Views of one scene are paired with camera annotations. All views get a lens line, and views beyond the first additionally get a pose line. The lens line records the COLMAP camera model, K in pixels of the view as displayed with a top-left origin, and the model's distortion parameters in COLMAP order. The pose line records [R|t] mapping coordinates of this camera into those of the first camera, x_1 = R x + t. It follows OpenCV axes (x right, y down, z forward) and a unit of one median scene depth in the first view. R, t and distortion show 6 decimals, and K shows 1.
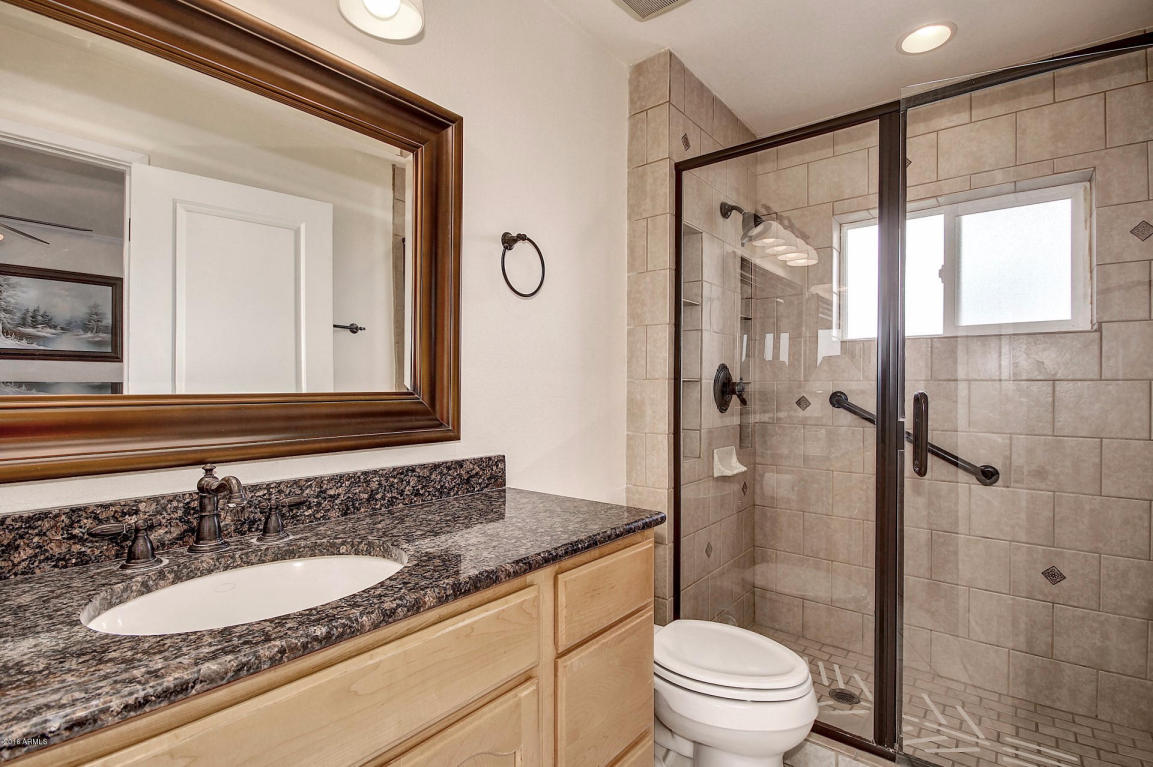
lens RADIAL K [[554.3, 0, 579.3], [0, 554.3, 387.9], [0, 0, 1]] dist [0.001190, -0.000666]
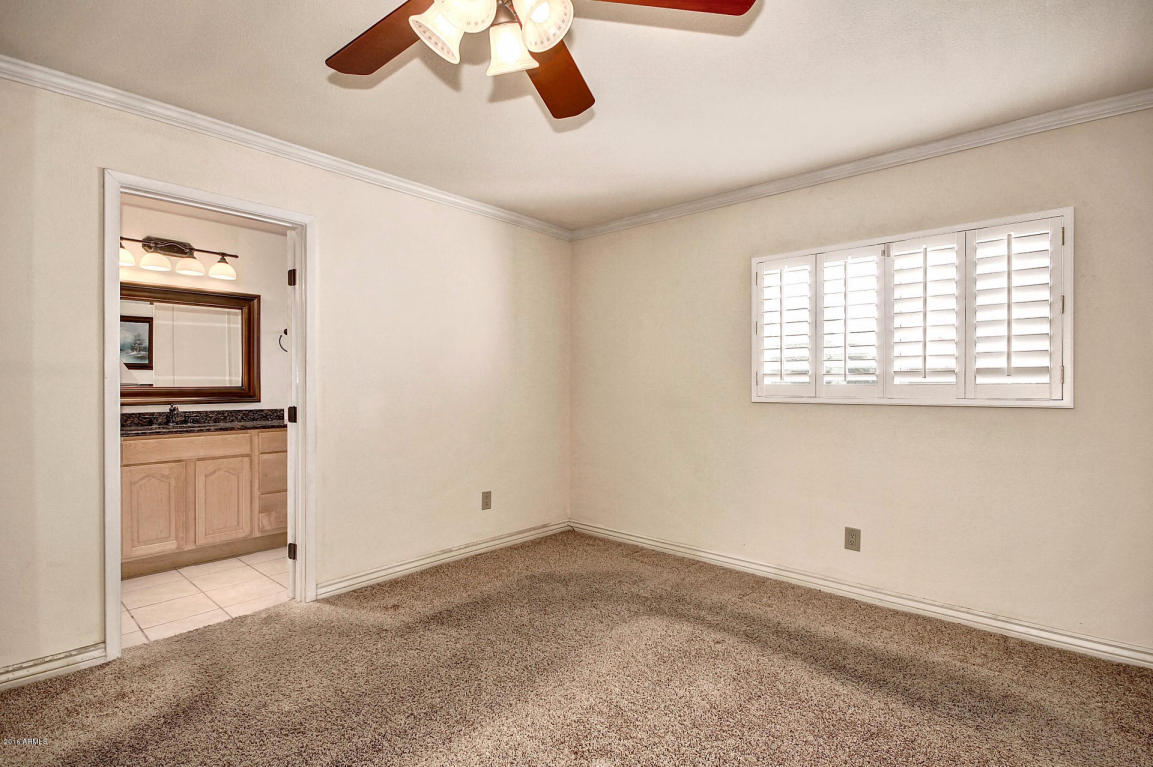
lens RADIAL K [[554.3, 0, 571.1], [0, 554.3, 383.4], [0, 0, 1]] dist [0.001190, -0.000666]
pose [[0.998941, 0.008460, -0.045232, 1.683513], [-0.008149, 0.999942, 0.007052, -0.044455], [0.045289, -0.006676, 0.998952, -2.017114]]
